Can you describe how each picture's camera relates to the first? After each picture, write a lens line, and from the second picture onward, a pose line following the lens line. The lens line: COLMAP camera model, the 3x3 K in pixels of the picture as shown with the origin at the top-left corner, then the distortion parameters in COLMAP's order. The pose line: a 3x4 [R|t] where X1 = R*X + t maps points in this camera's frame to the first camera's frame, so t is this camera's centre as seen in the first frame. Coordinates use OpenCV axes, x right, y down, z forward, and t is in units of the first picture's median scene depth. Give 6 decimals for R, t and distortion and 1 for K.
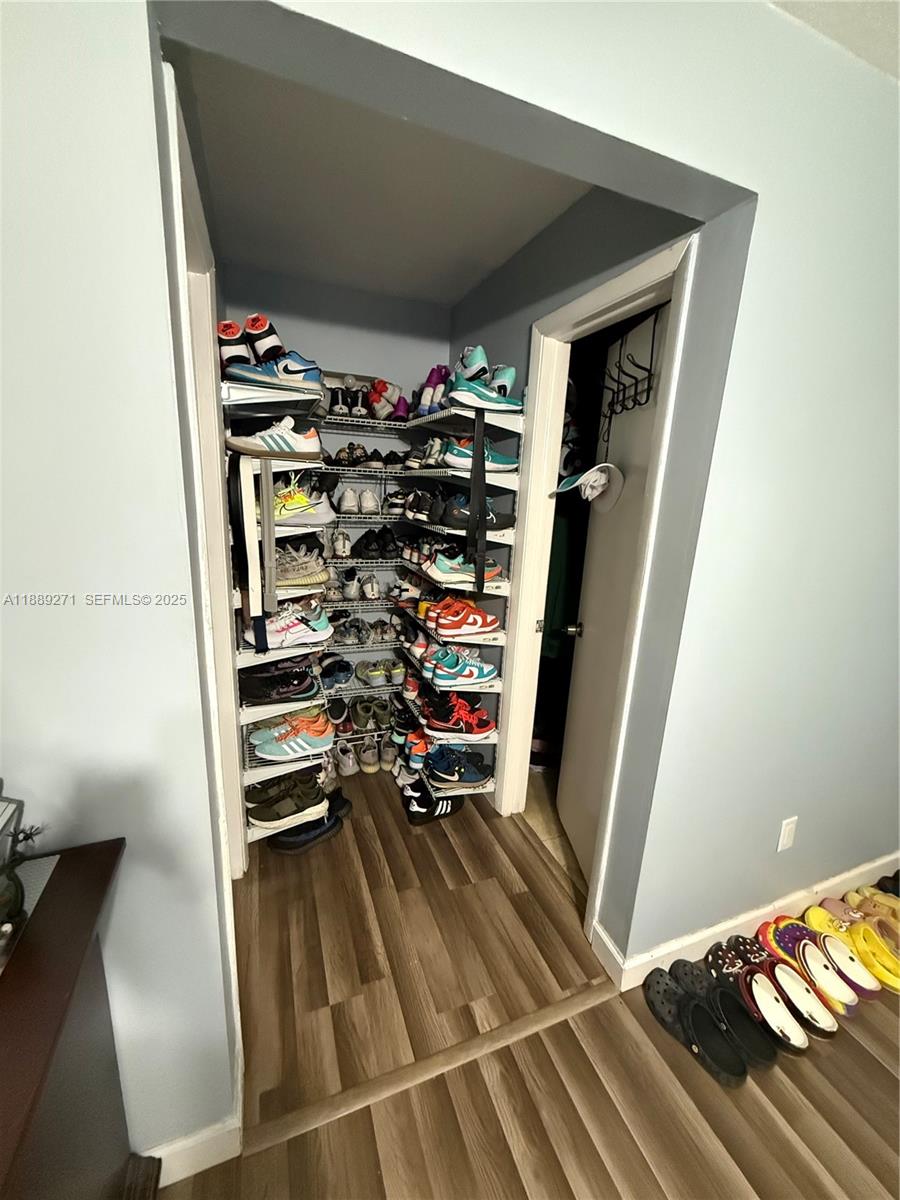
lens RADIAL K [[477.6, 0, 450.6], [0, 477.6, 595.0], [0, 0, 1]] dist [-0.000561, 0.000615]
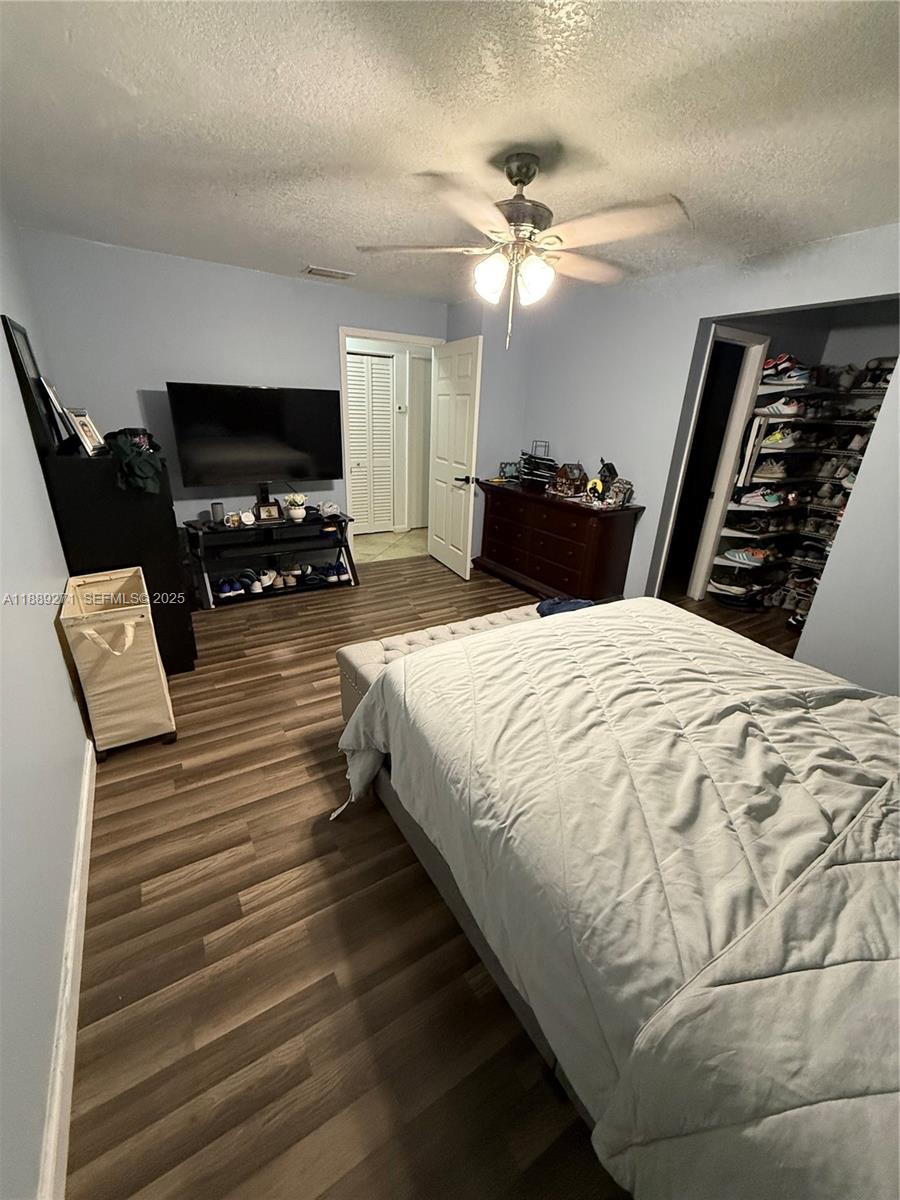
lens RADIAL K [[477.6, 0, 452.0], [0, 477.6, 600.1], [0, 0, 1]] dist [-0.000561, 0.000615]
pose [[0.188747, 0.334801, -0.923192, 1.720733], [-0.254990, 0.924554, 0.283162, 0.261821], [0.948343, 0.181958, 0.259878, -0.869446]]
